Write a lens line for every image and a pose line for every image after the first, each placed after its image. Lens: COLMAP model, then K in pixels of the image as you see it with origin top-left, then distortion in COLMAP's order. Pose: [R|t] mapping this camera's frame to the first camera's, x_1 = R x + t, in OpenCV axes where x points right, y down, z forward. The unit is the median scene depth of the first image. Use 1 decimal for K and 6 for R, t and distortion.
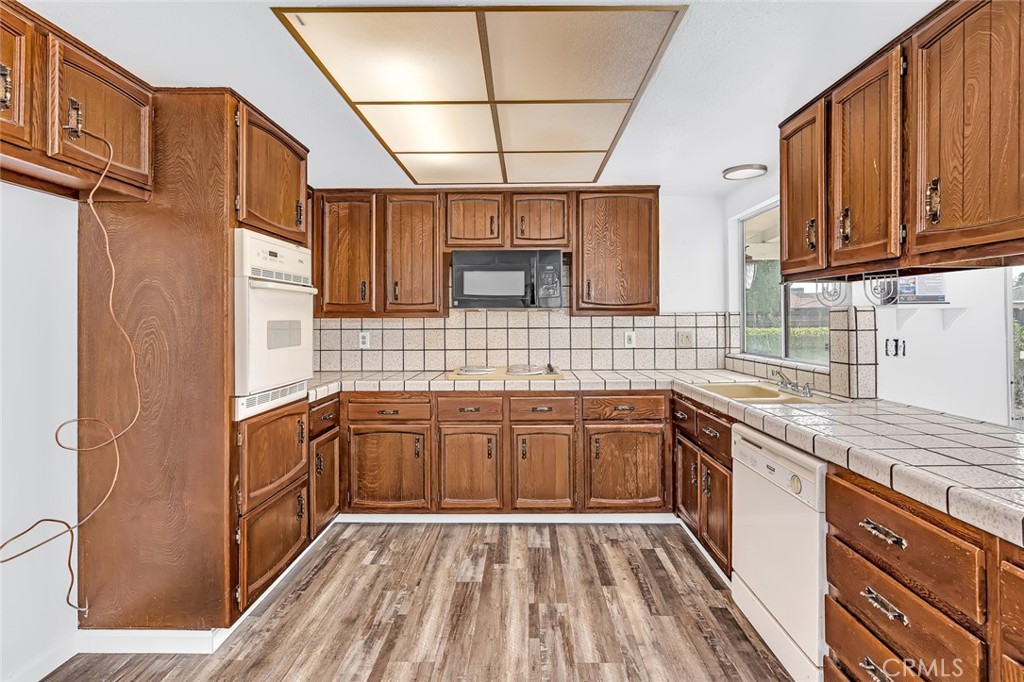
lens RADIAL K [[468.2, 0, 517.9], [0, 468.2, 315.8], [0, 0, 1]] dist [-0.005430, 0.000777]
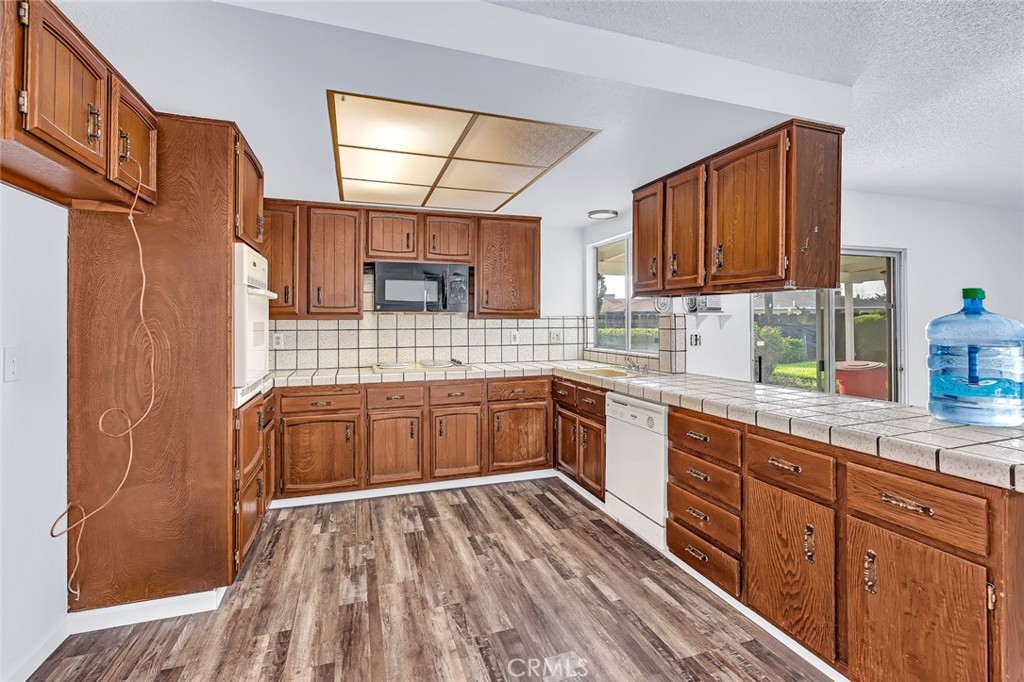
lens RADIAL K [[470.3, 0, 509.6], [0, 470.3, 319.0], [0, 0, 1]] dist [0.000427, 0.000251]
pose [[0.945150, 0.004055, 0.326610, -0.254381], [-0.004967, 0.999986, 0.001960, -0.002243], [-0.326598, -0.003475, 0.945157, -0.246911]]
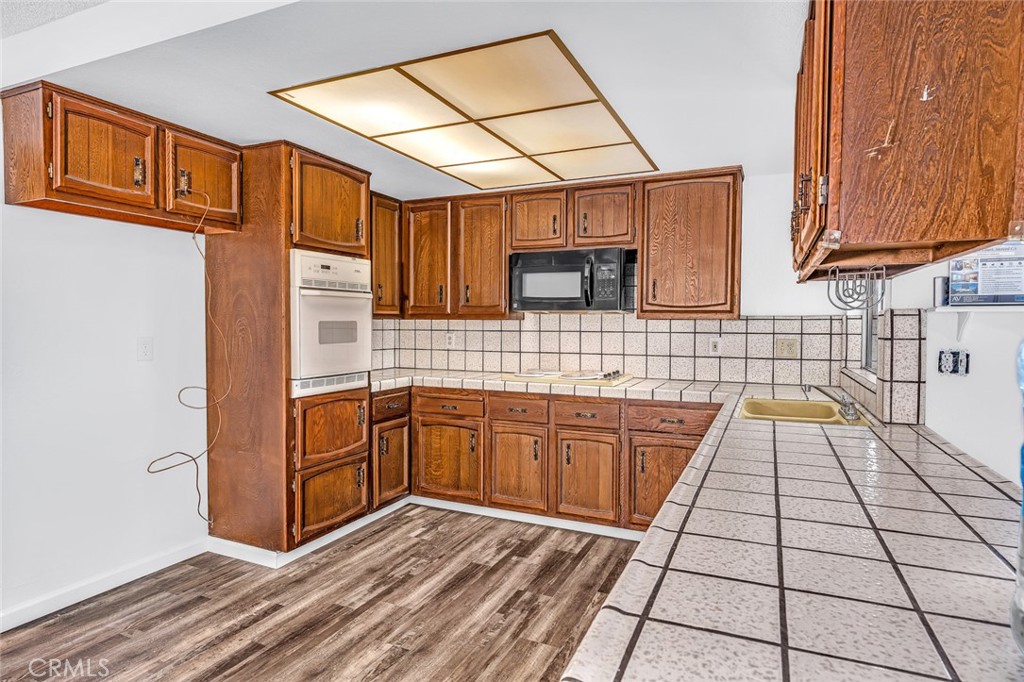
lens RADIAL K [[556.6, 0, 517.0], [0, 556.6, 336.4], [0, 0, 1]] dist [-0.003965, -0.000283]
pose [[0.914718, 0.019375, -0.403628, 0.441892], [-0.005750, 0.999373, 0.034941, -0.002885], [0.404052, -0.029640, 0.914256, -0.117636]]
